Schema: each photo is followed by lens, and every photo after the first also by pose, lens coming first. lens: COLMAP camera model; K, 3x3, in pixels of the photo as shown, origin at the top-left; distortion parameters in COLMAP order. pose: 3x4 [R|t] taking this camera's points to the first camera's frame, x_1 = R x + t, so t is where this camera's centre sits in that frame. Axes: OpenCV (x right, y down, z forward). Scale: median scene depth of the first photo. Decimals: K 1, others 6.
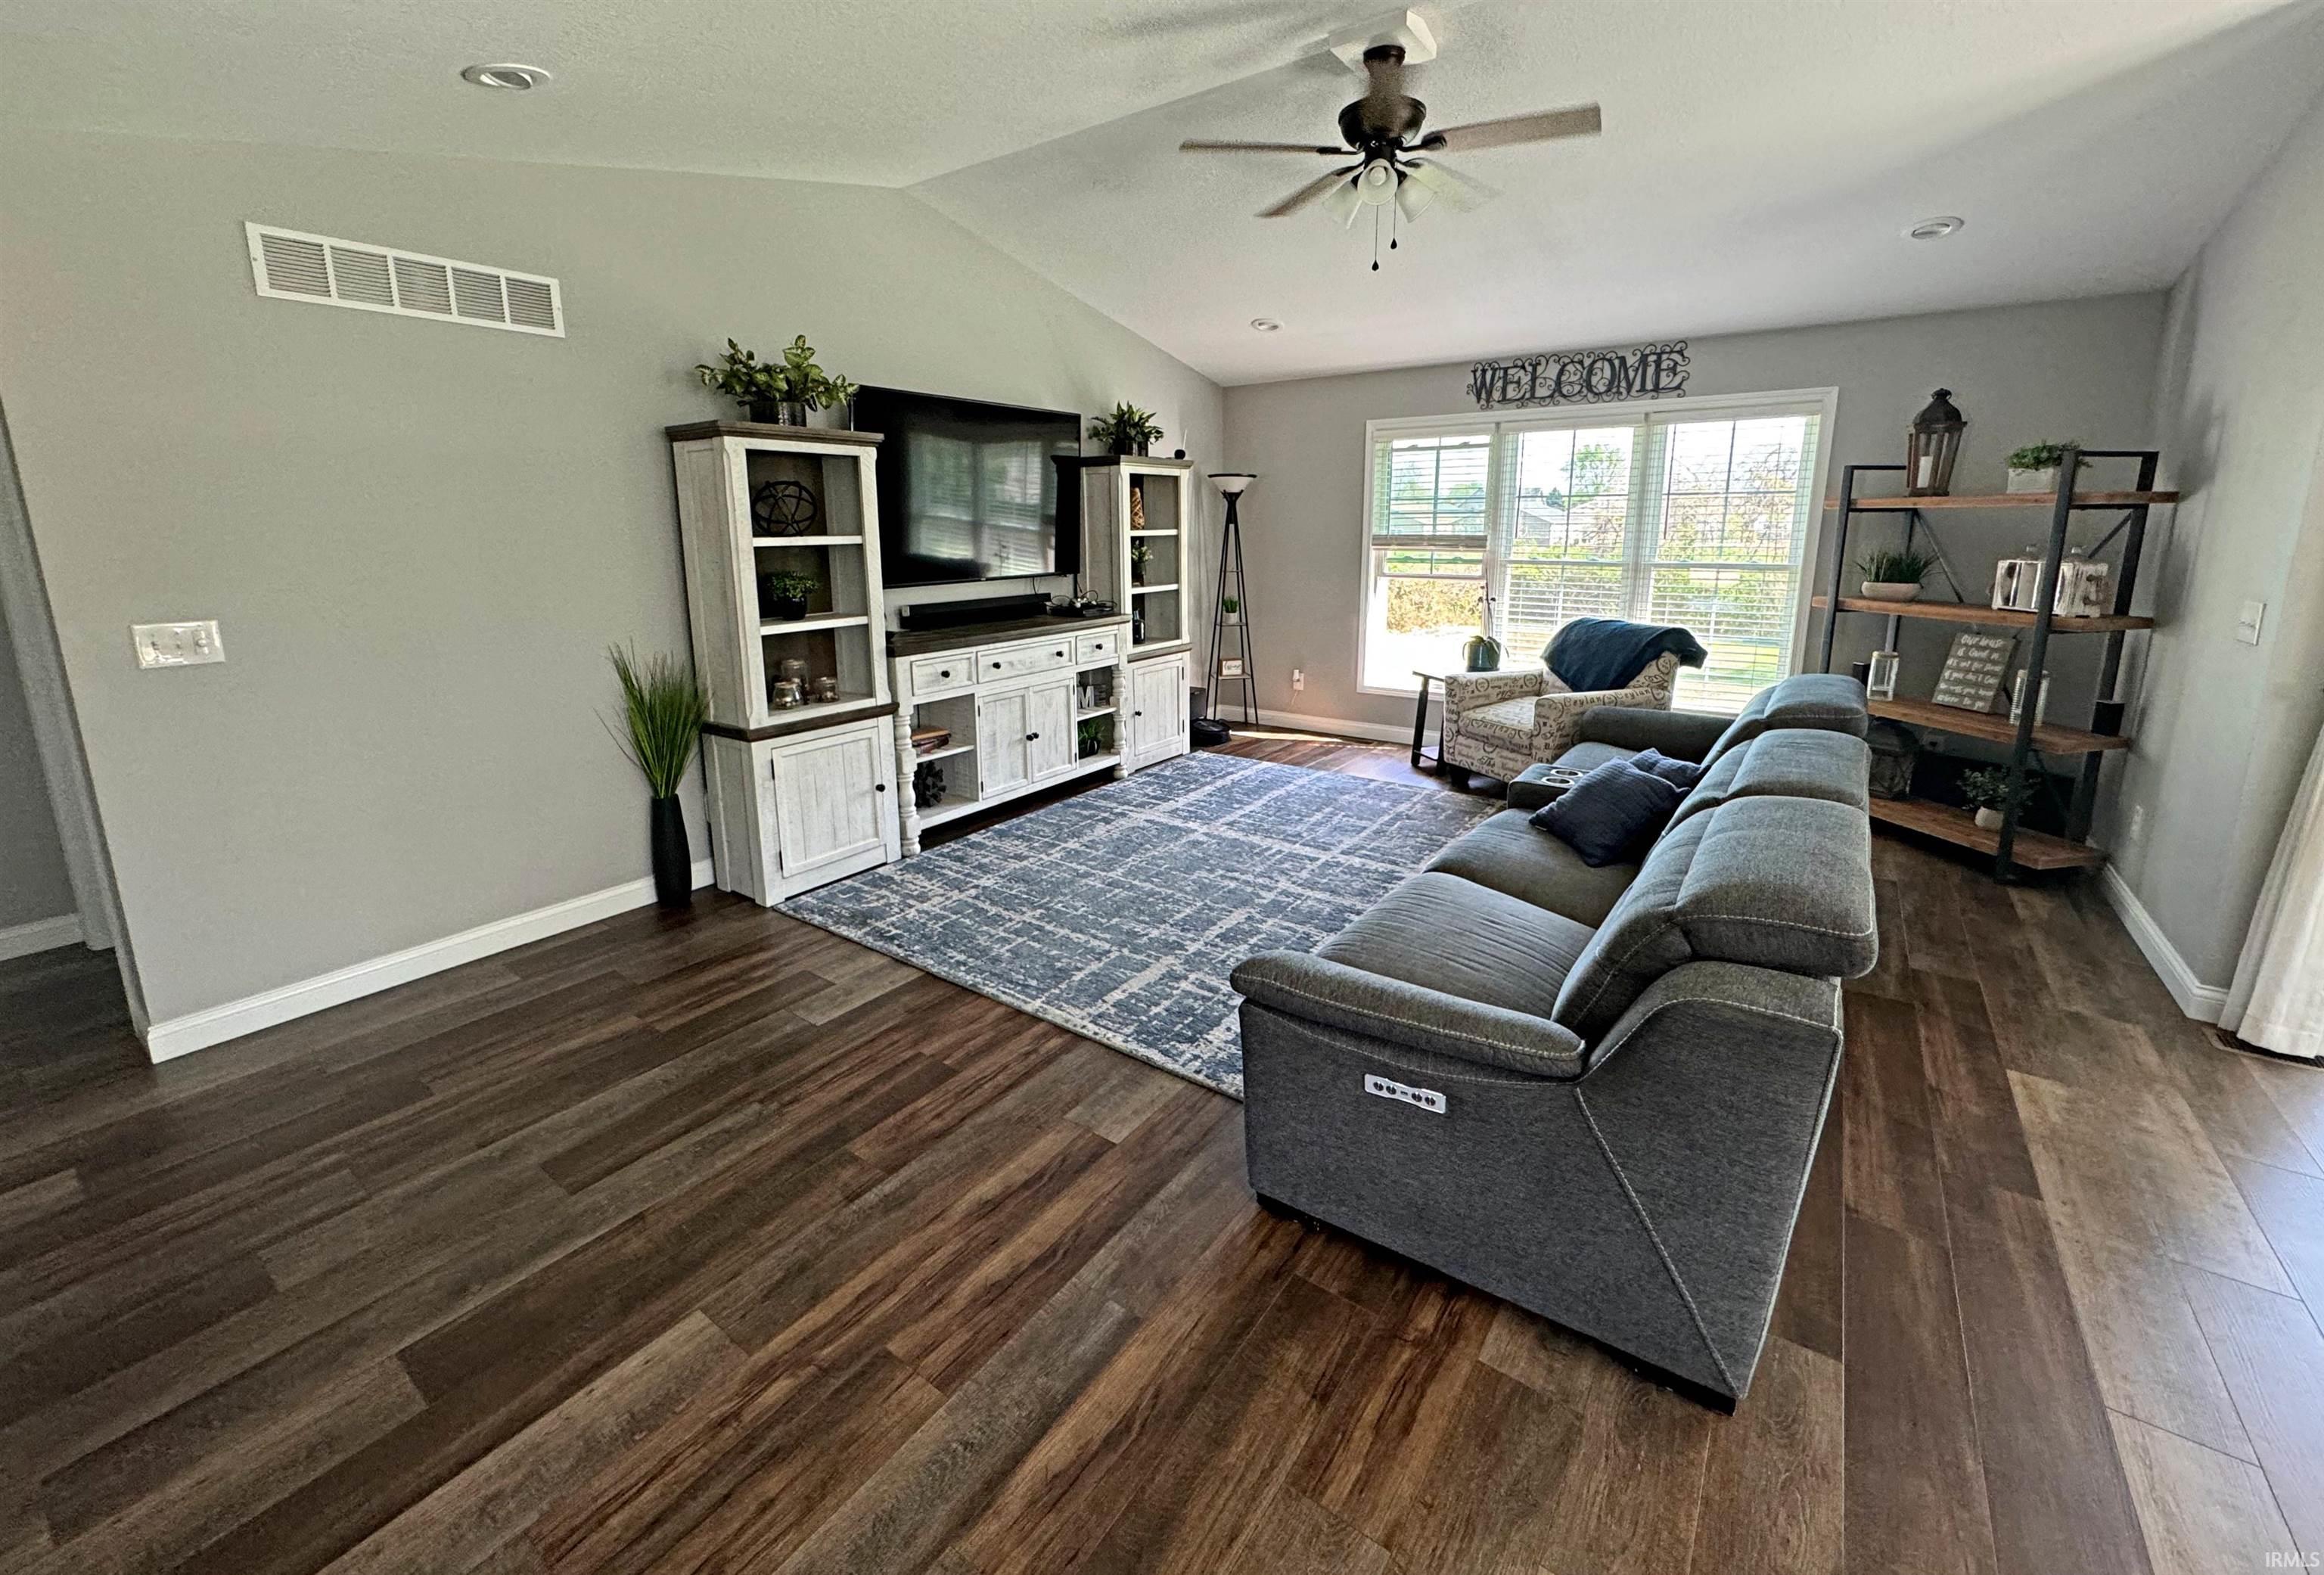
lens RADIAL K [[945.0, 0, 1164.8], [0, 945.0, 688.3], [0, 0, 1]] dist [0.002392, 0.000783]
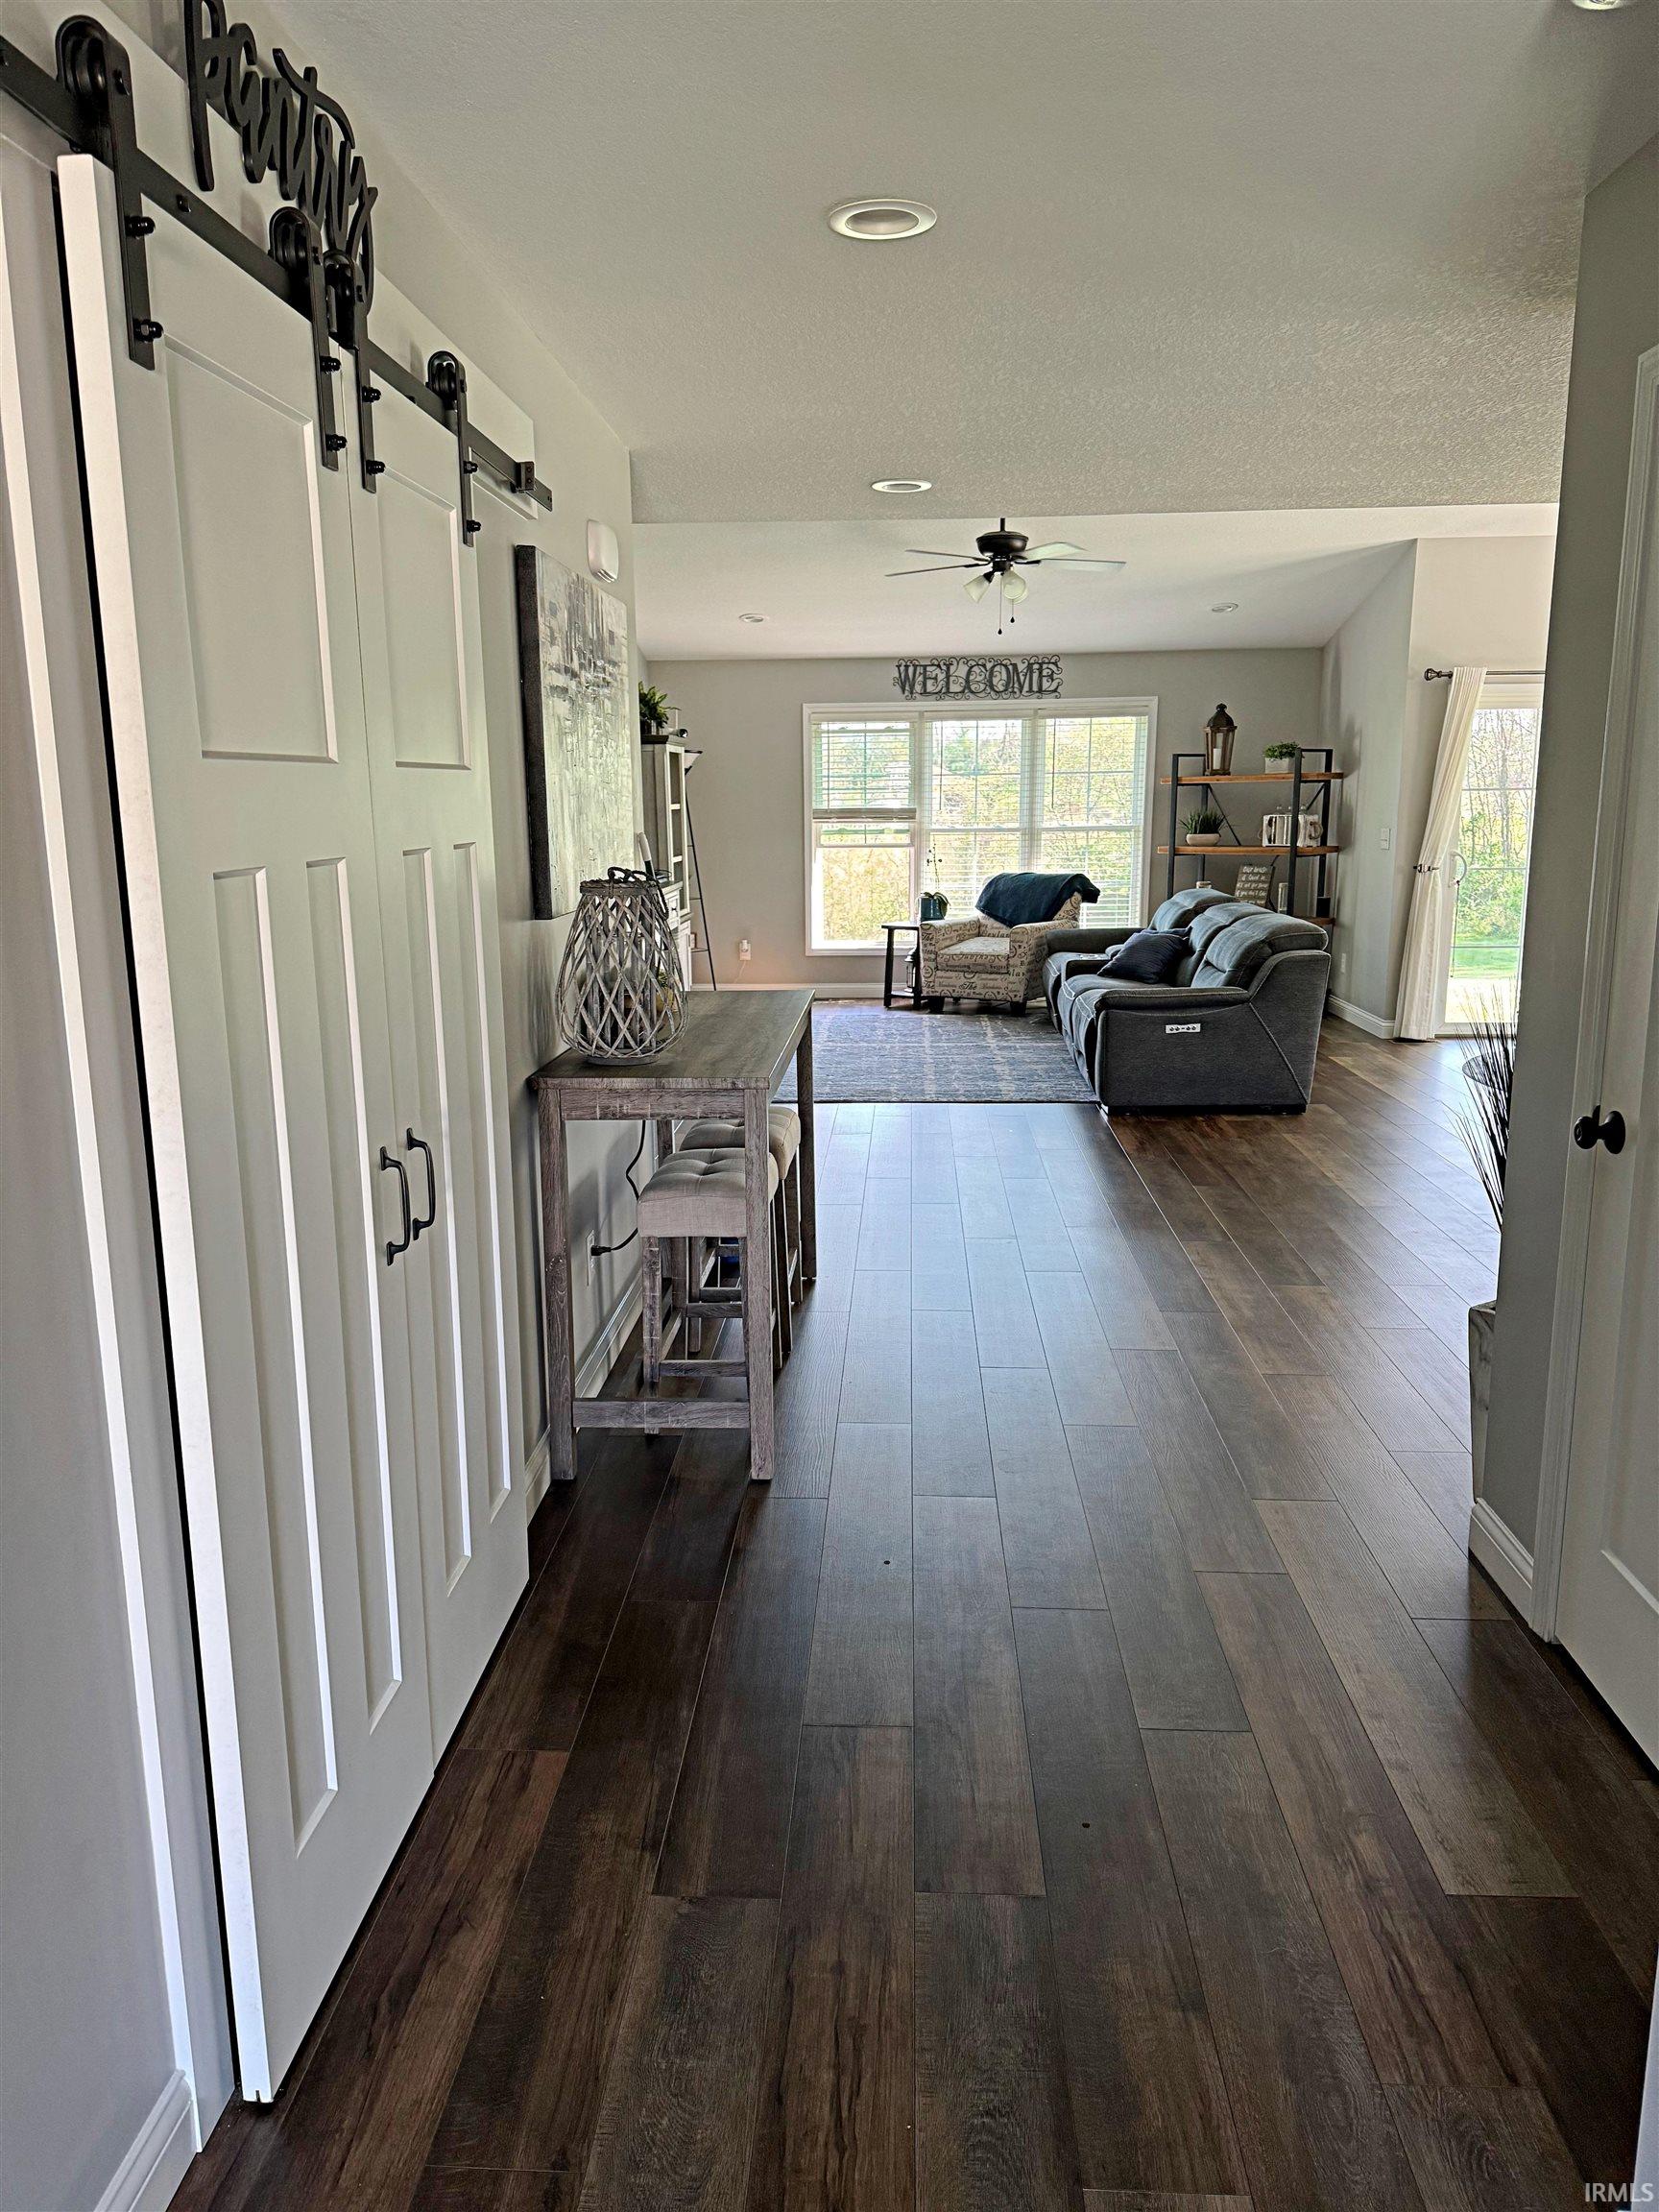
lens RADIAL K [[1526.9, 0, 828.5], [0, 1526.9, 1109.2], [0, 0, 1]] dist [0.007716, -0.000591]
pose [[0.850200, -0.110362, 0.514762, -0.852846], [0.101685, 0.993793, 0.045118, 0.125771], [-0.516546, 0.013984, 0.856145, -0.620267]]
